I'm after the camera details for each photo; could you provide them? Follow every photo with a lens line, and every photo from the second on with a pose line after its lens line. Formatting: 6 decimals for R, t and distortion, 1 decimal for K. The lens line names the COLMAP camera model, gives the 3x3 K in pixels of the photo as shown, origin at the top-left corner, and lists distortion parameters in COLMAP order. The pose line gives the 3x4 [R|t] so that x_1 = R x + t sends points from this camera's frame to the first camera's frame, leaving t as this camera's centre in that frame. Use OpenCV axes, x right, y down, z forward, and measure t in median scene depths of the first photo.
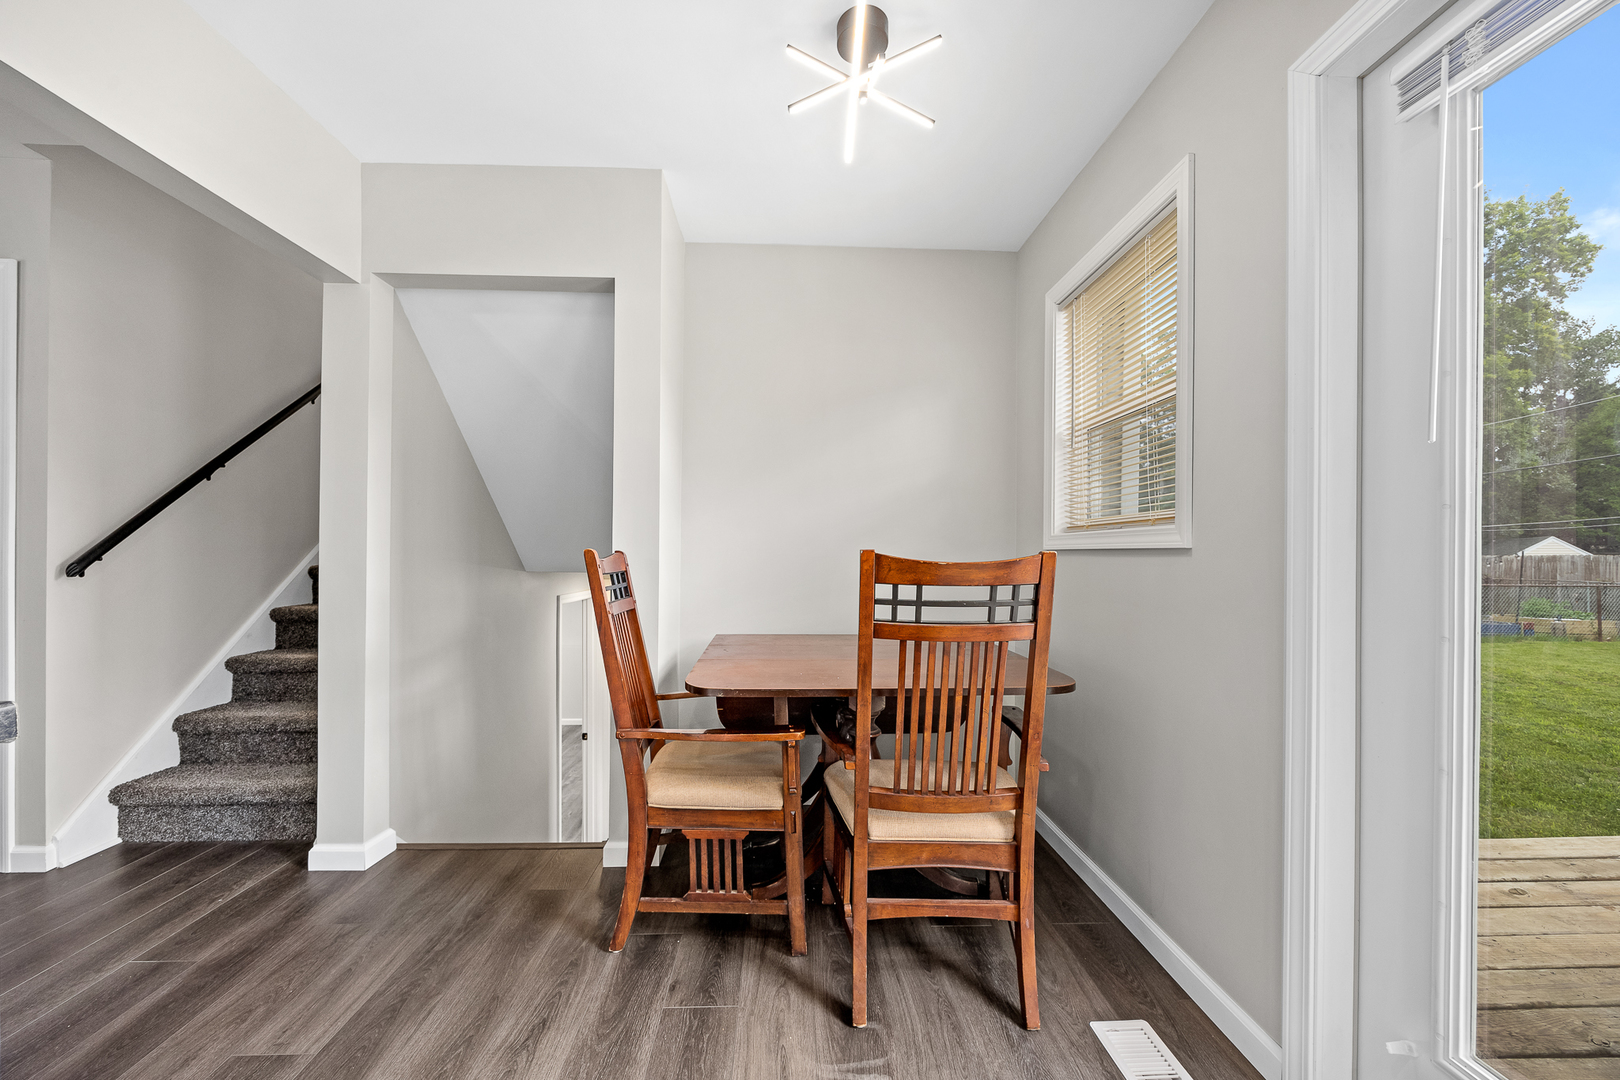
lens RADIAL K [[621.9, 0, 808.3], [0, 621.9, 554.0], [0, 0, 1]] dist [-0.002842, 0.000171]
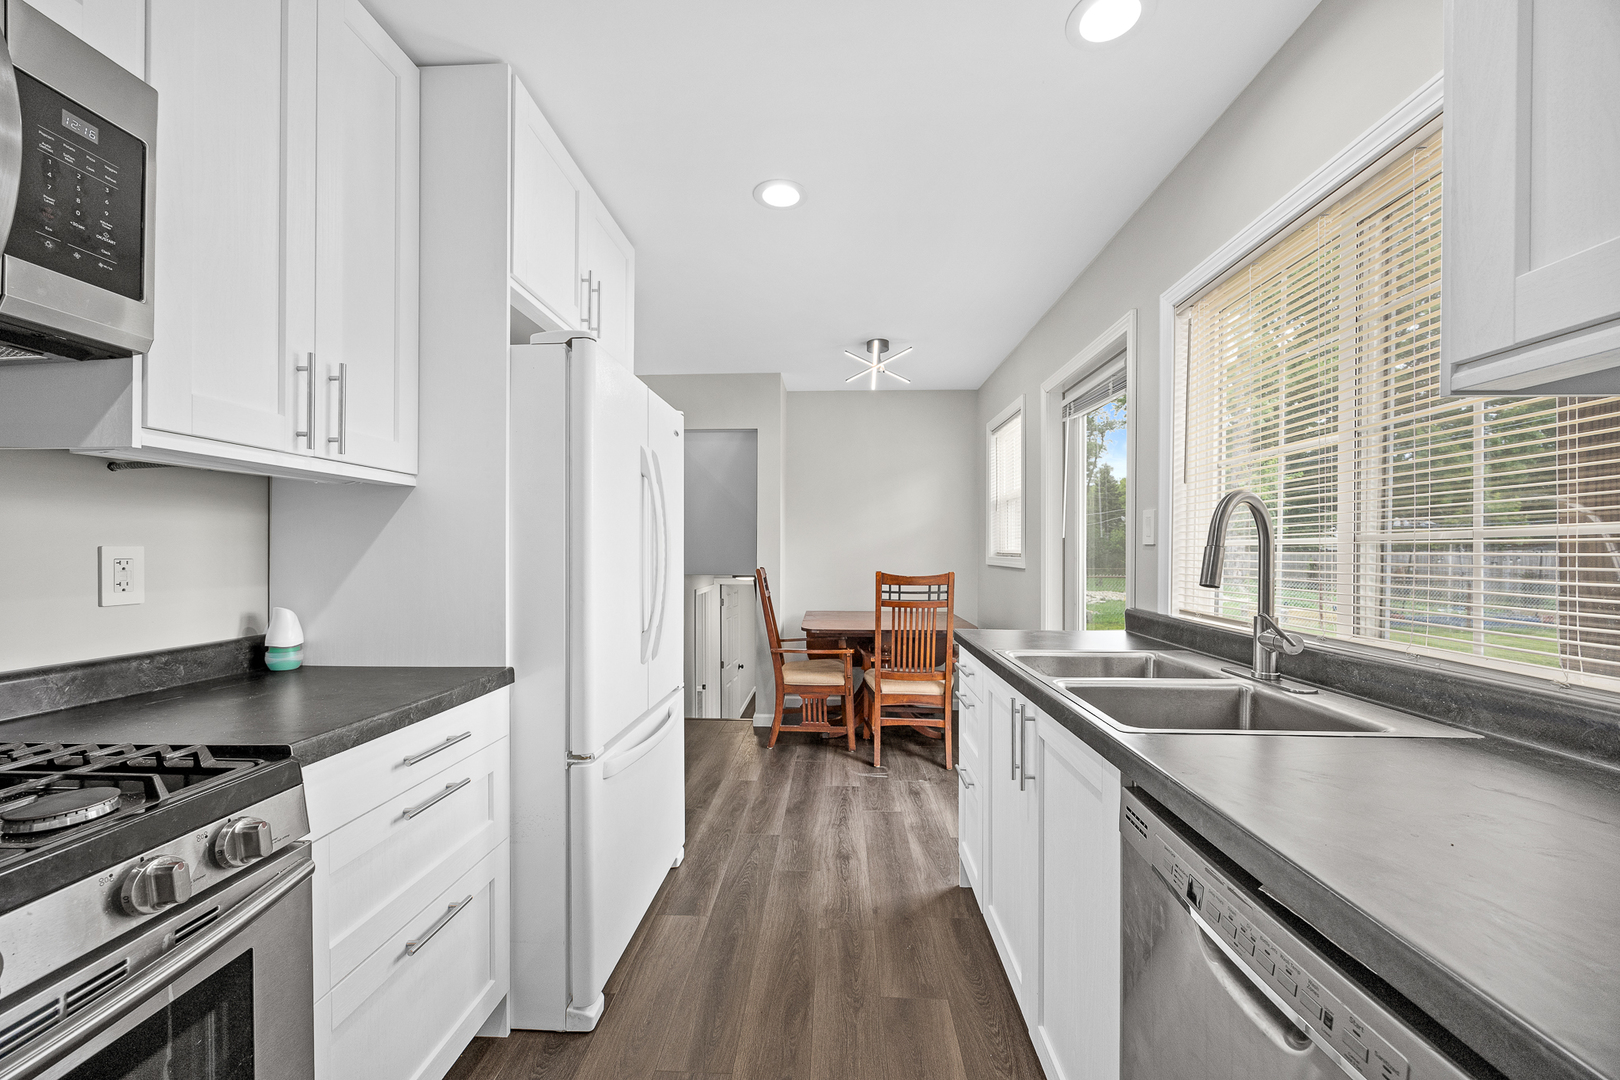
lens RADIAL K [[621.9, 0, 808.3], [0, 621.9, 554.0], [0, 0, 1]] dist [-0.002842, 0.000171]
pose [[0.996141, -0.004067, -0.087671, 0.029773], [0.004315, 0.999987, 0.002643, -0.073594], [0.087660, -0.003011, 0.996146, -1.343676]]
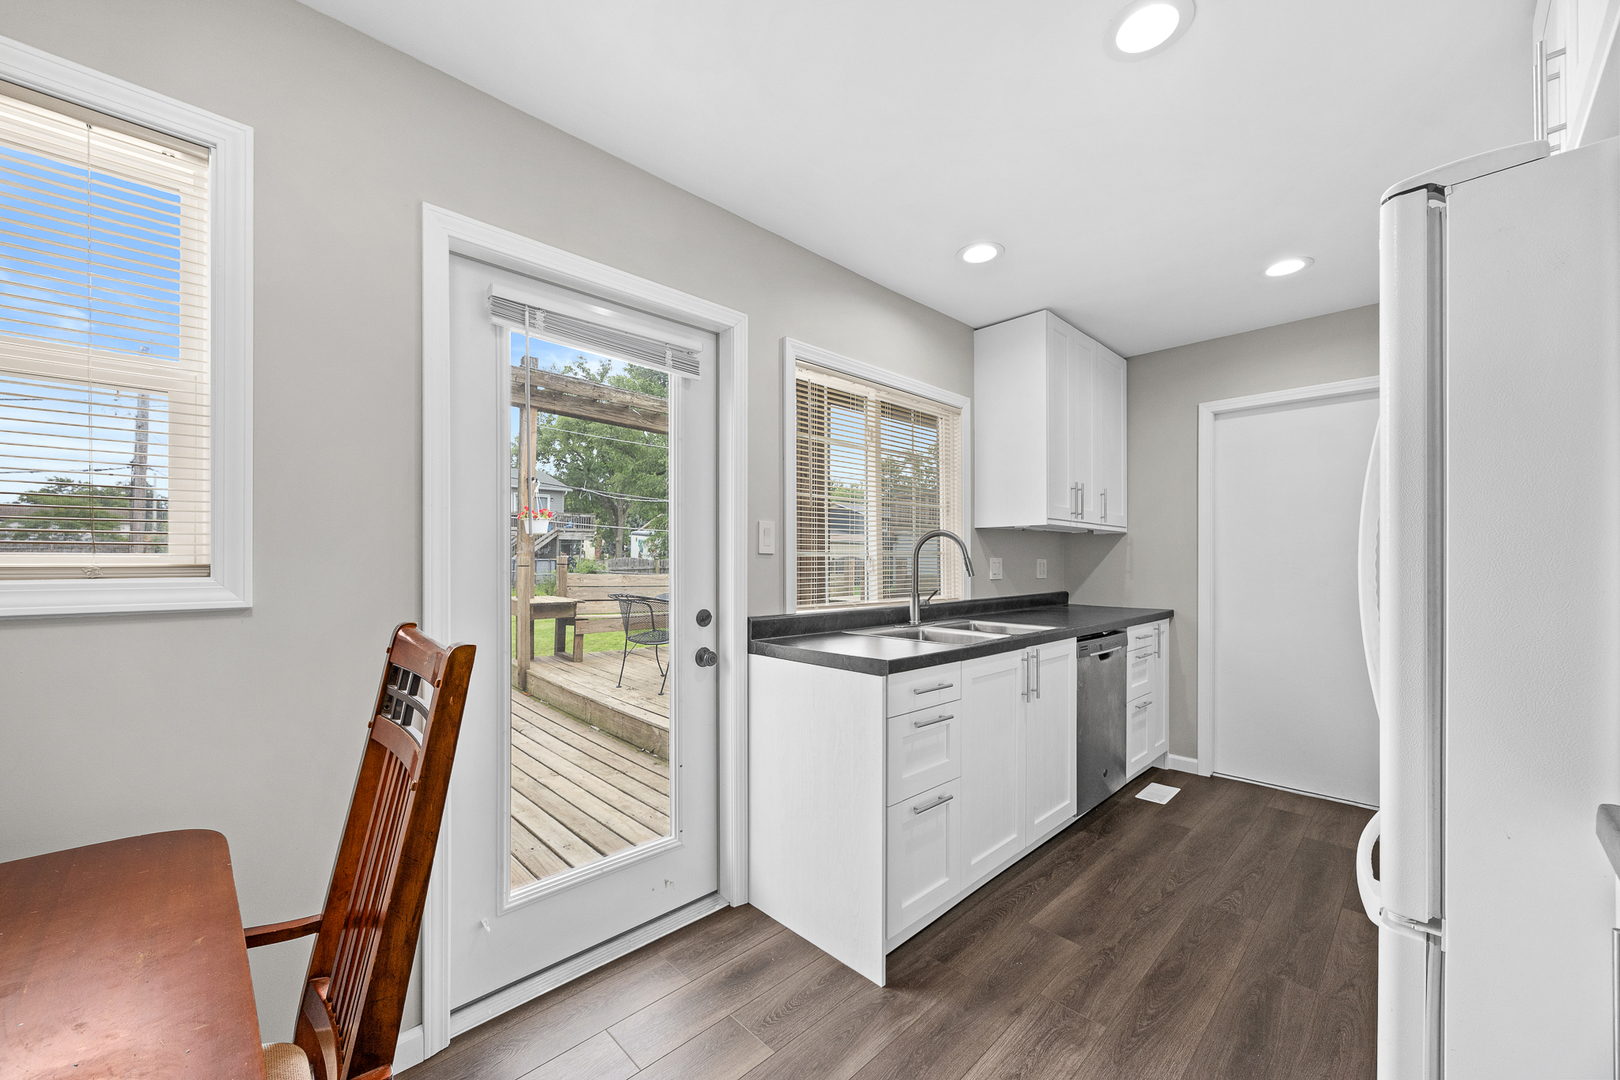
lens RADIAL K [[621.9, 0, 808.3], [0, 621.9, 554.0], [0, 0, 1]] dist [-0.002842, 0.000171]
pose [[-0.670245, -0.004652, 0.742125, -0.497833], [-0.005673, 0.999983, 0.001144, -0.084231], [-0.742118, -0.003444, -0.670260, 1.005317]]
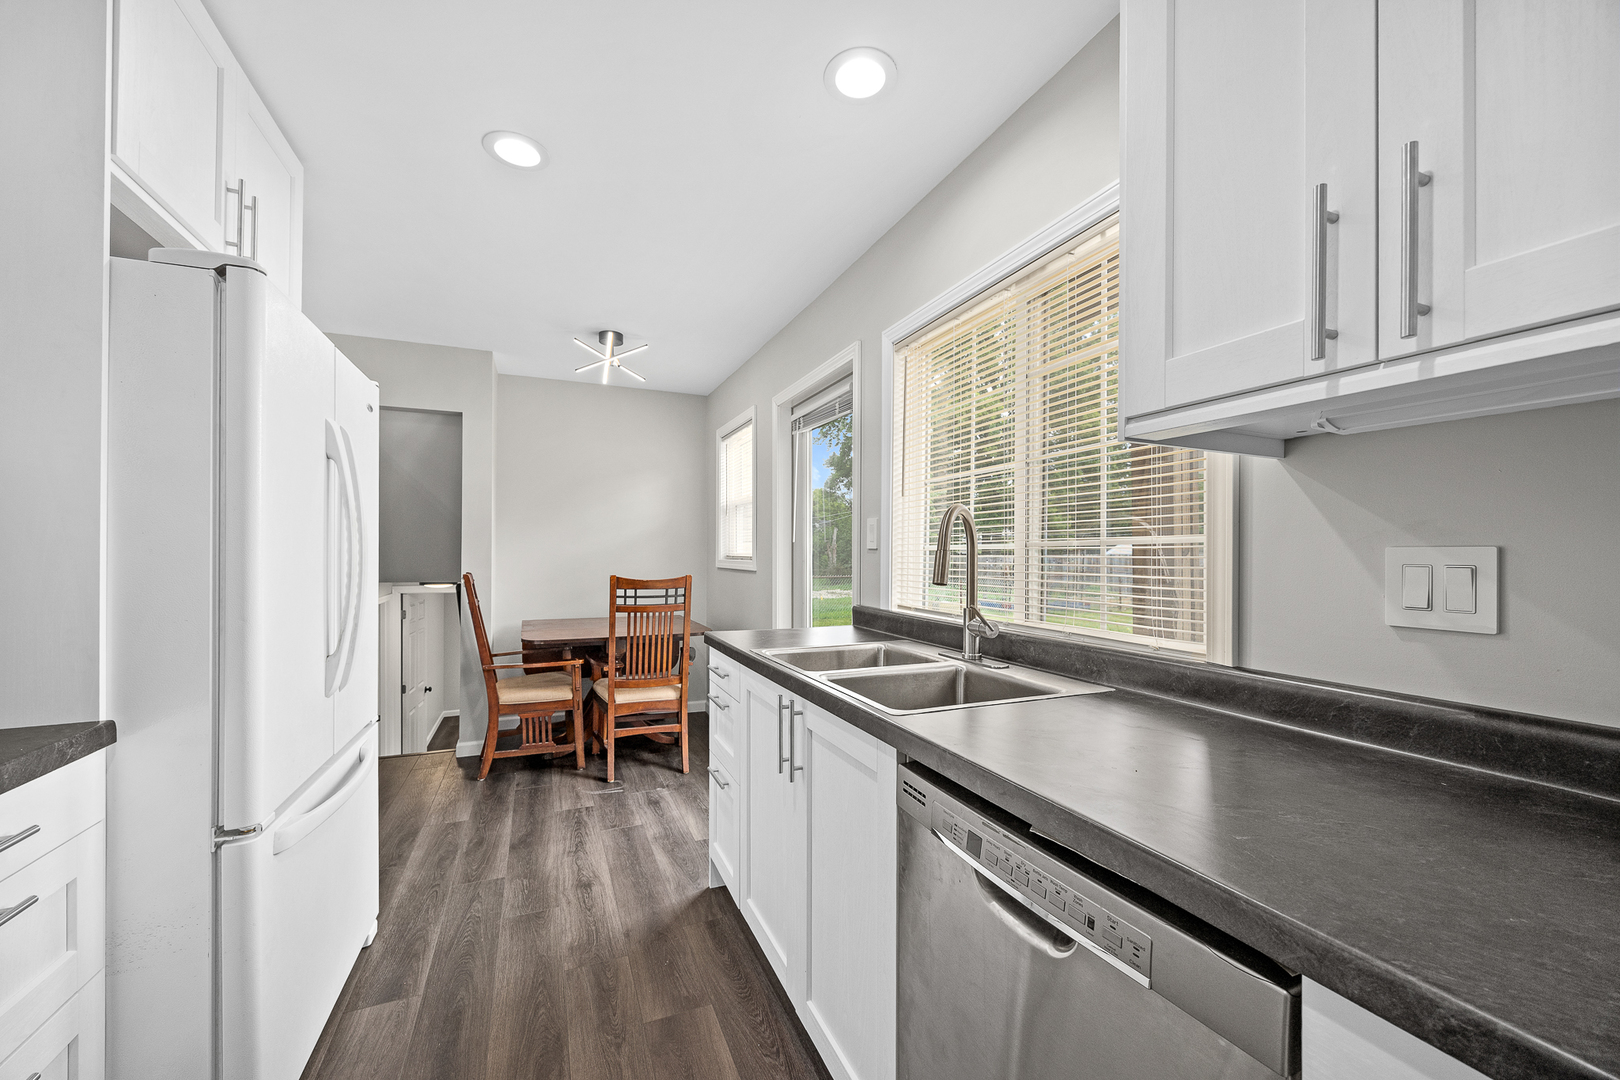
lens RADIAL K [[621.9, 0, 808.3], [0, 621.9, 554.0], [0, 0, 1]] dist [-0.002842, 0.000171]
pose [[0.933017, -0.002668, 0.359823, -0.056000], [0.003086, 0.999995, -0.000589, -0.073990], [-0.359820, 0.001660, 0.933020, -1.314846]]
